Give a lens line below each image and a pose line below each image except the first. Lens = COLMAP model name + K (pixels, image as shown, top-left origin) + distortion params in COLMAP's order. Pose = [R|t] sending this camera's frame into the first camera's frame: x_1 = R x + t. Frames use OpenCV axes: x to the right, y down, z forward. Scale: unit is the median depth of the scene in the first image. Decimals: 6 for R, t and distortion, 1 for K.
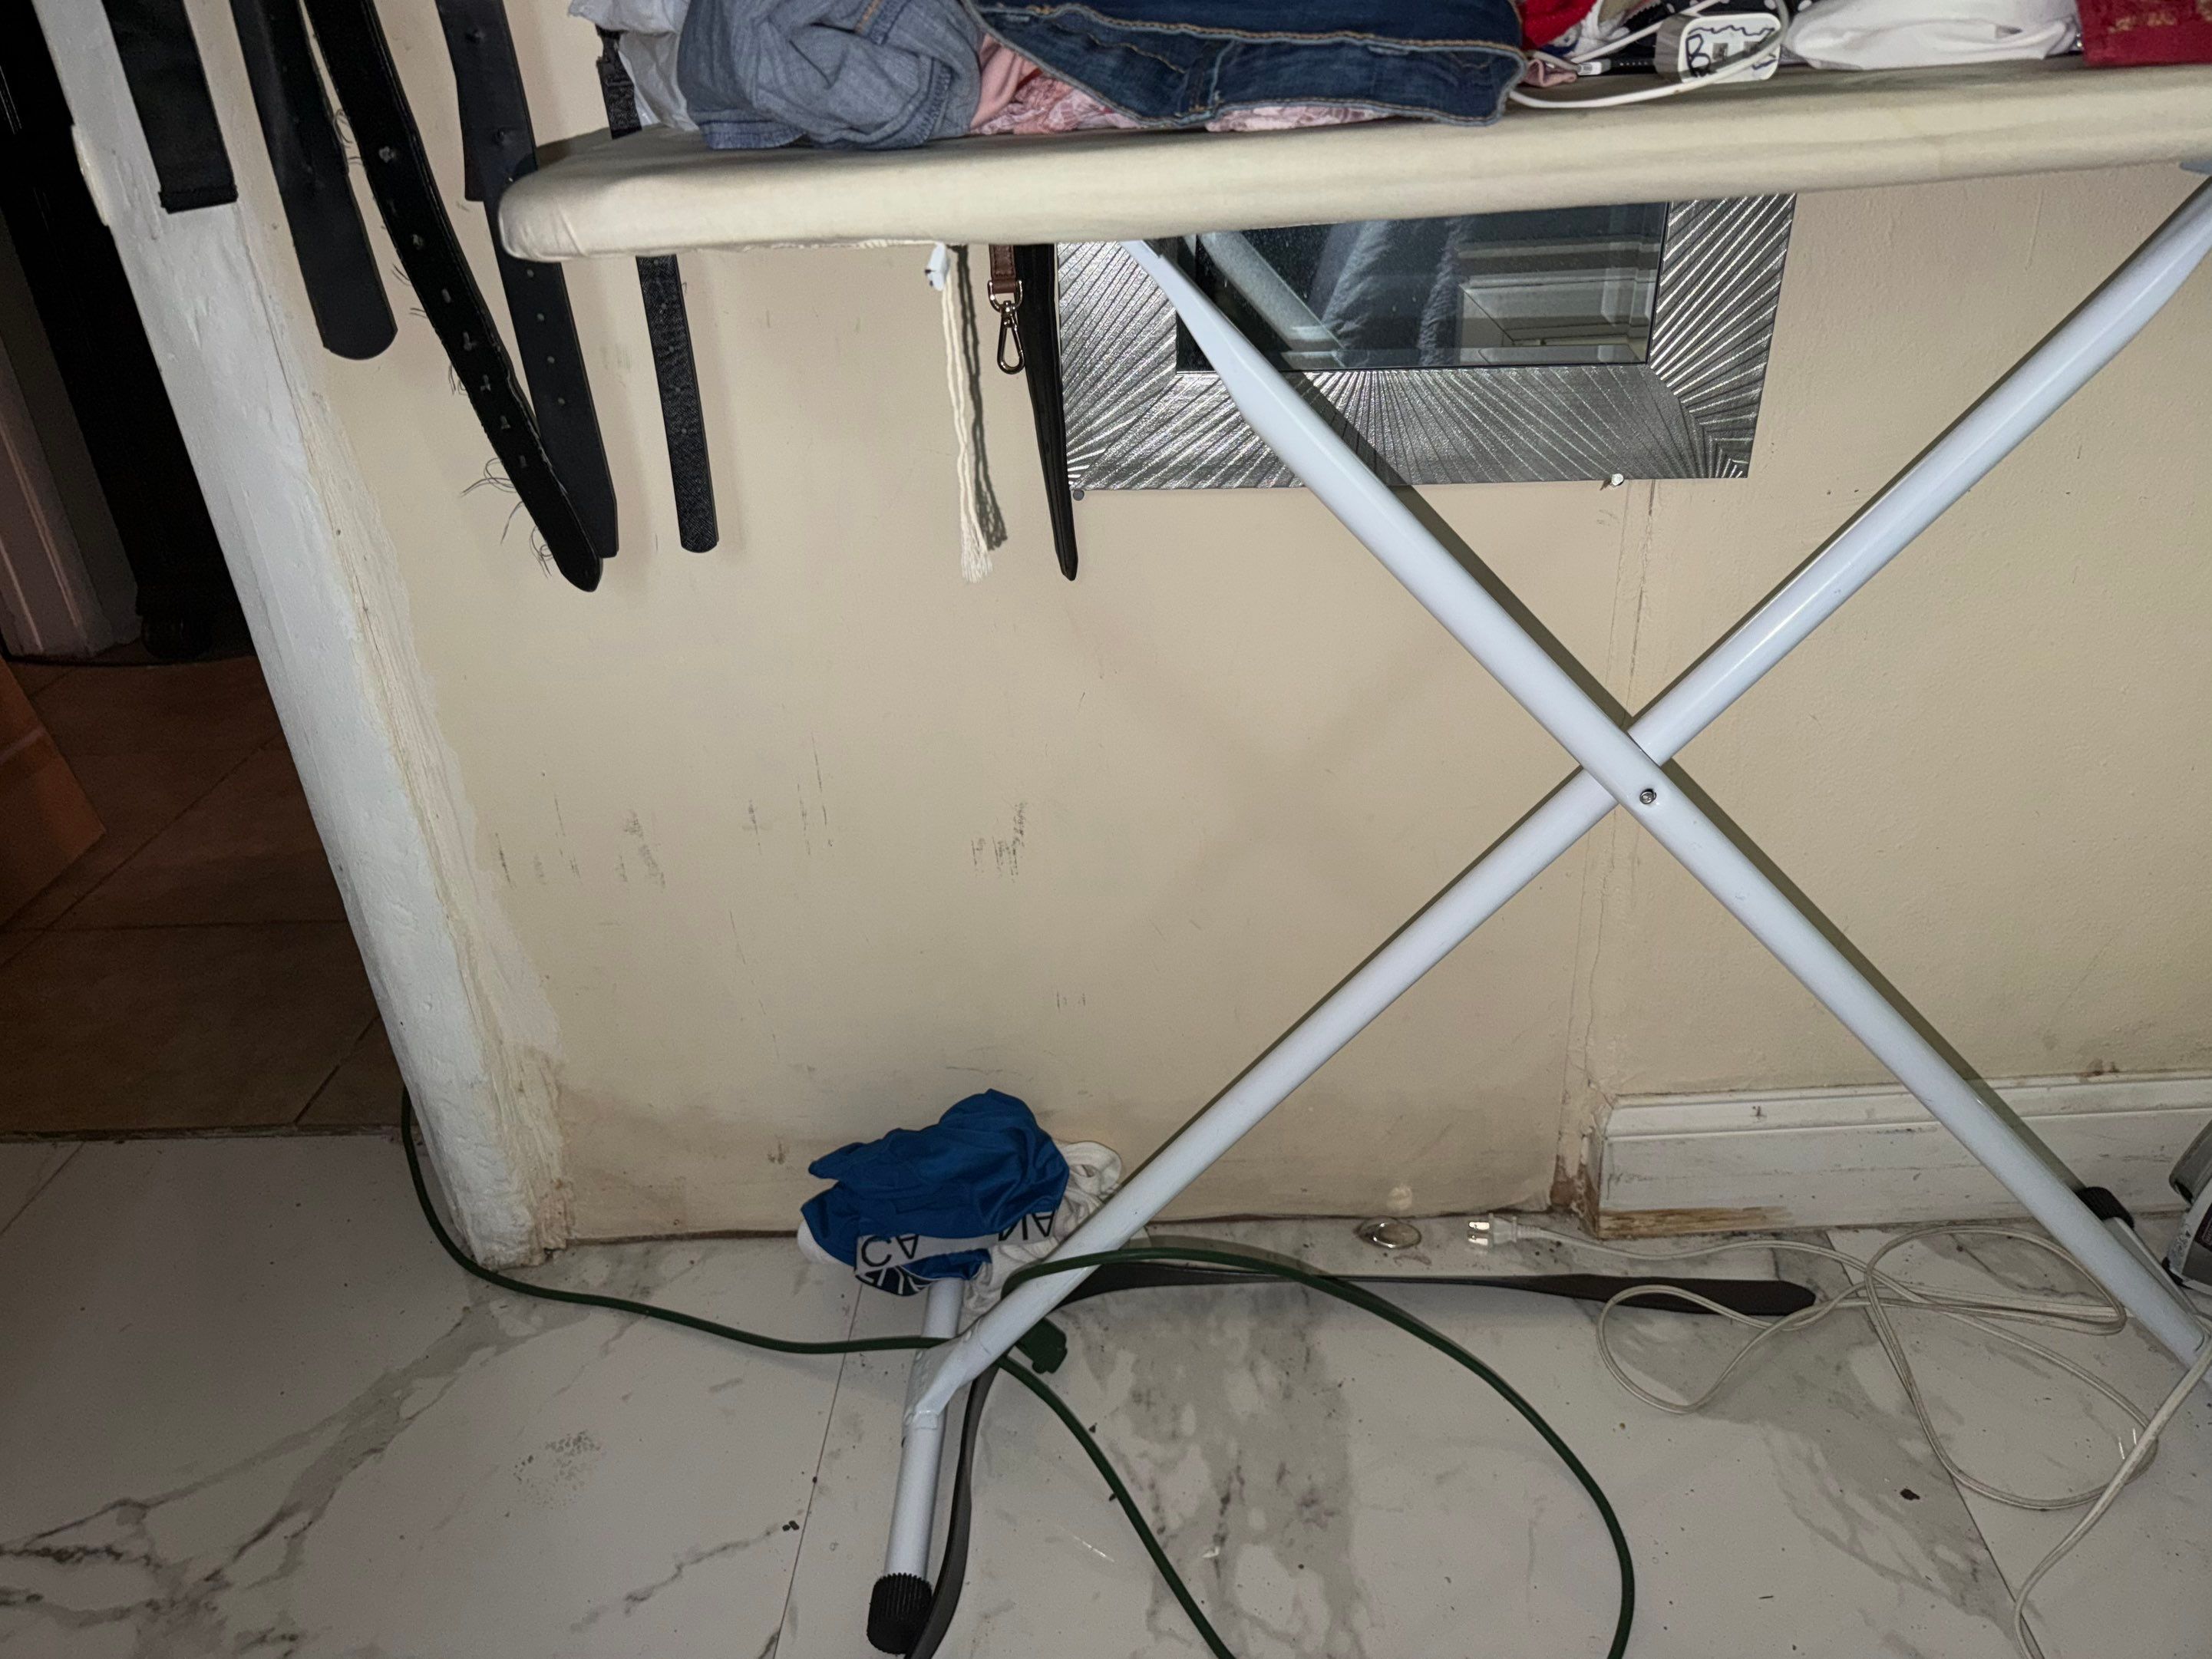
lens RADIAL K [[1600.8, 0, 1101.7], [0, 1600.8, 820.0], [0, 0, 1]] dist [-0.001363, -0.011267]
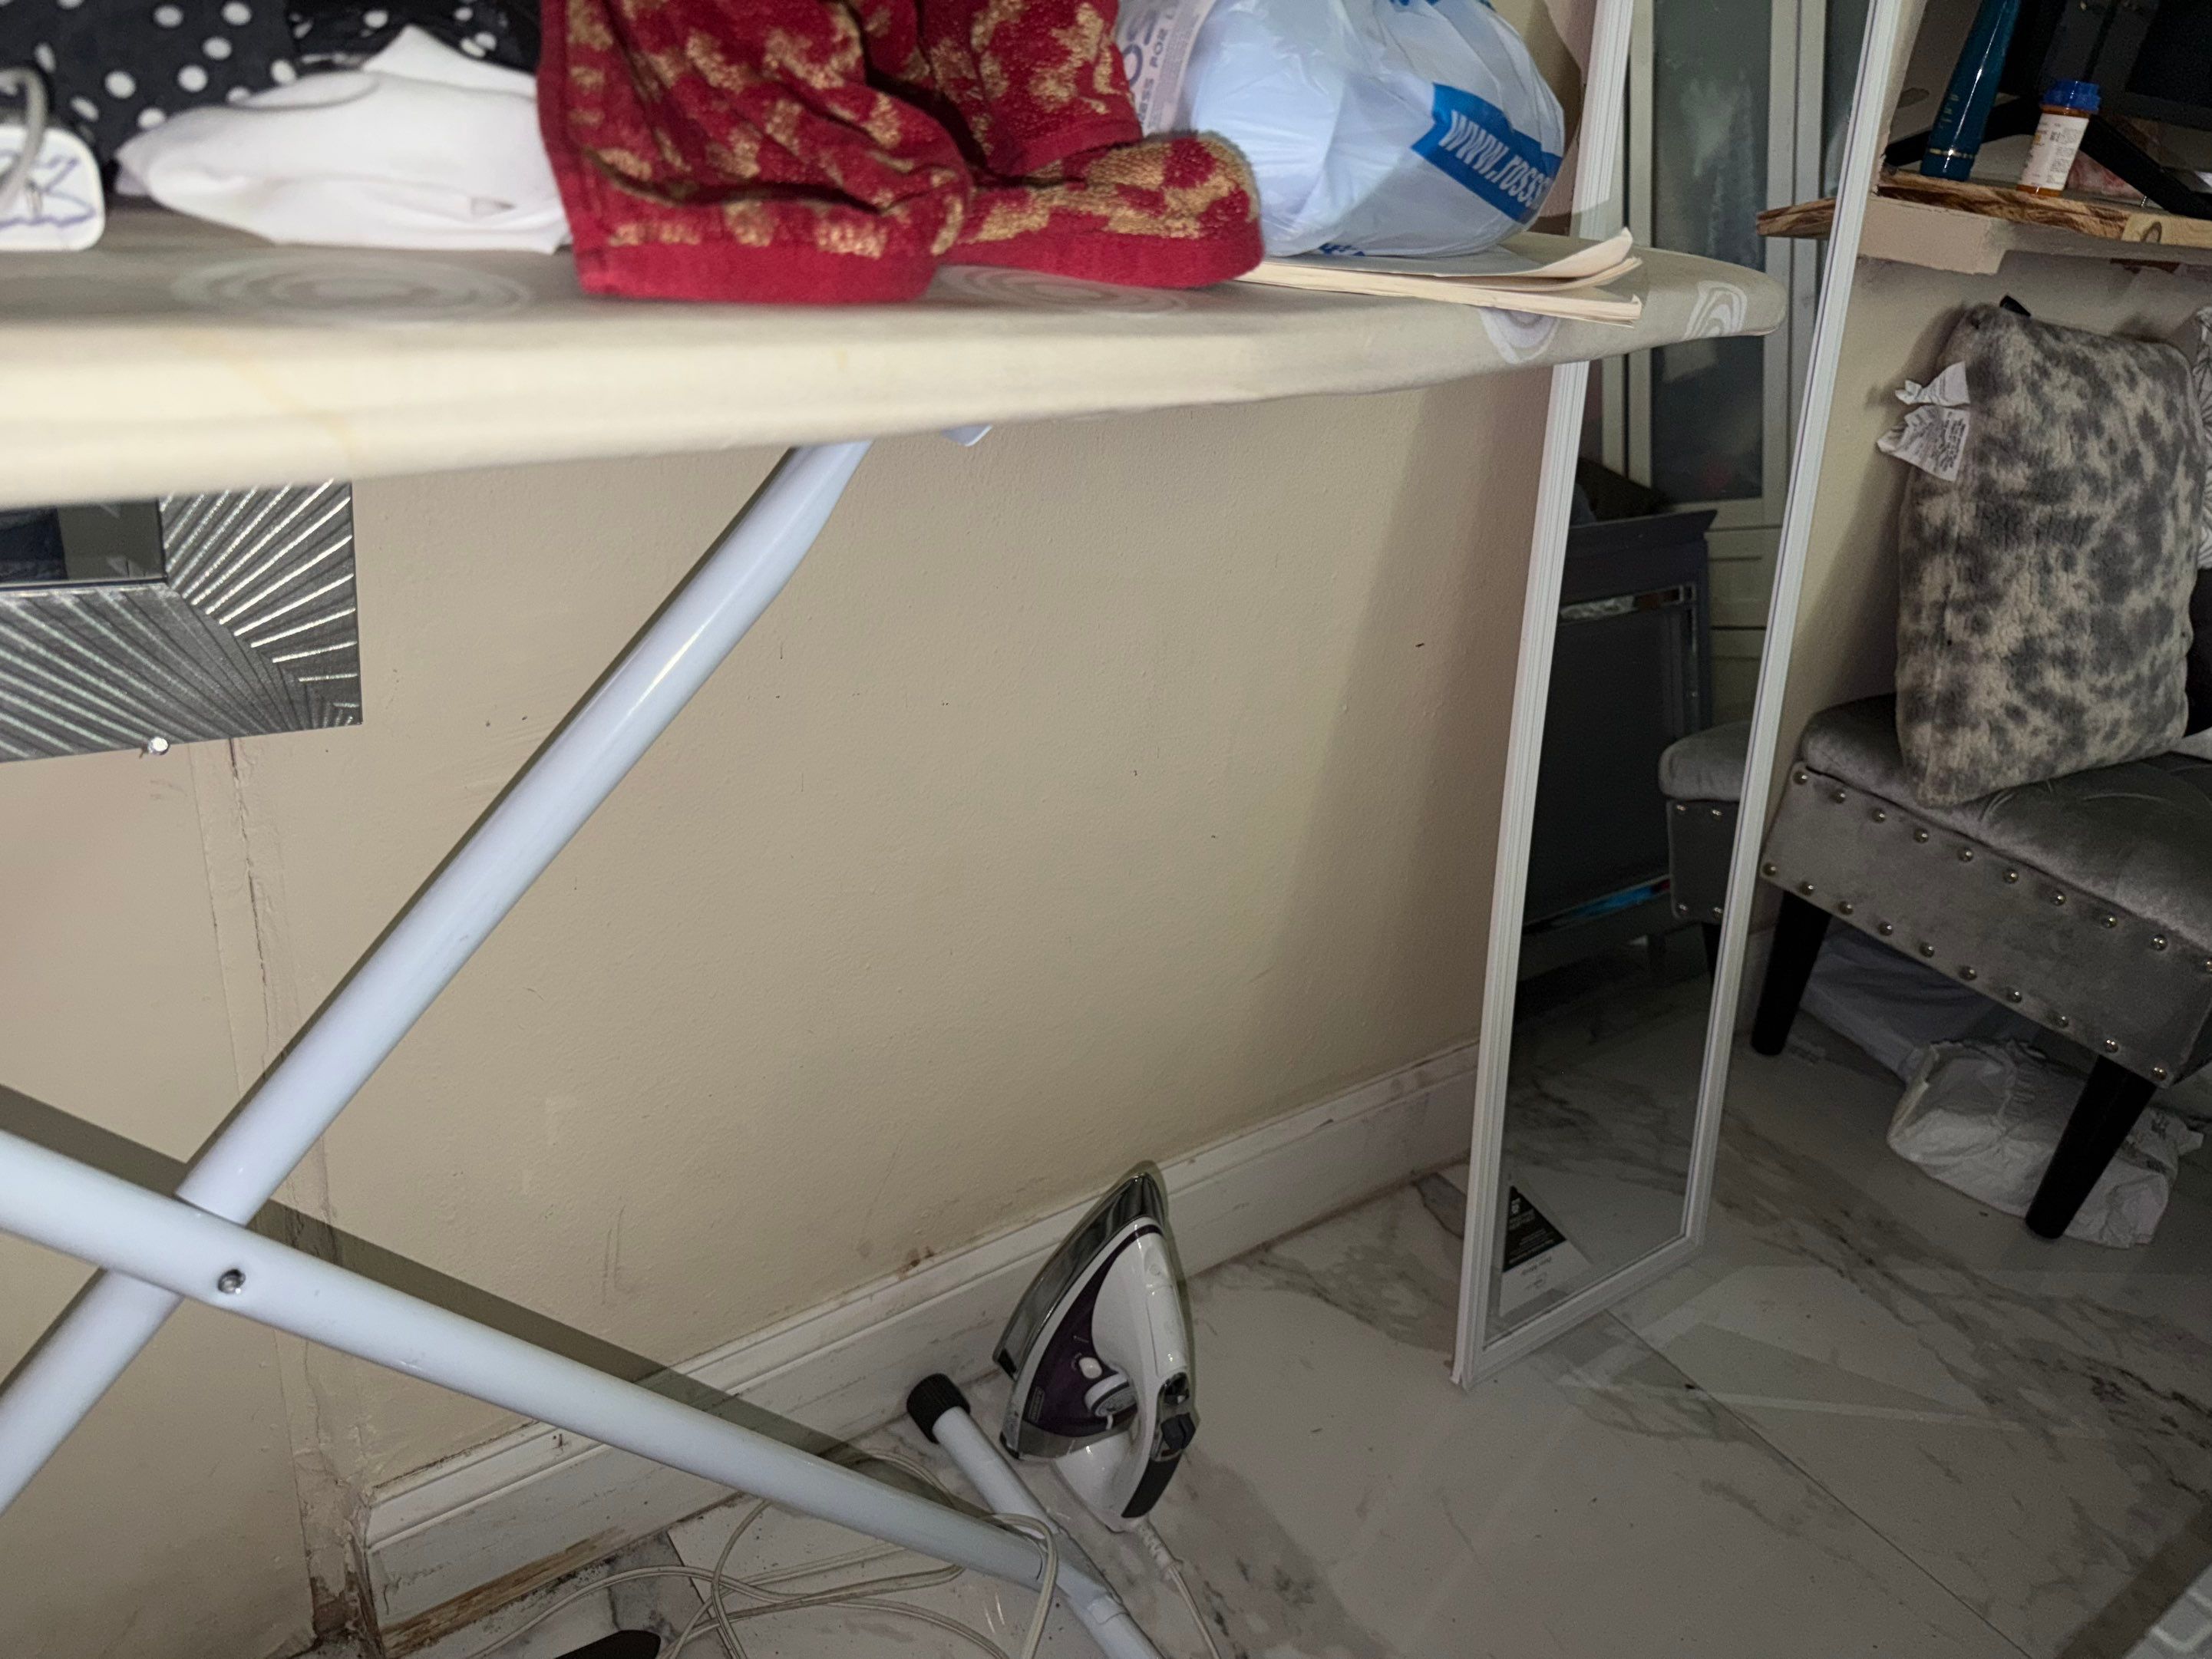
lens RADIAL K [[1600.8, 0, 1103.2], [0, 1600.8, 832.6], [0, 0, 1]] dist [-0.001363, -0.011267]
pose [[0.781062, -0.141374, 0.608240, 0.218952], [0.132841, 0.989358, 0.059372, -0.164241], [-0.610160, 0.034426, 0.791530, 0.227185]]
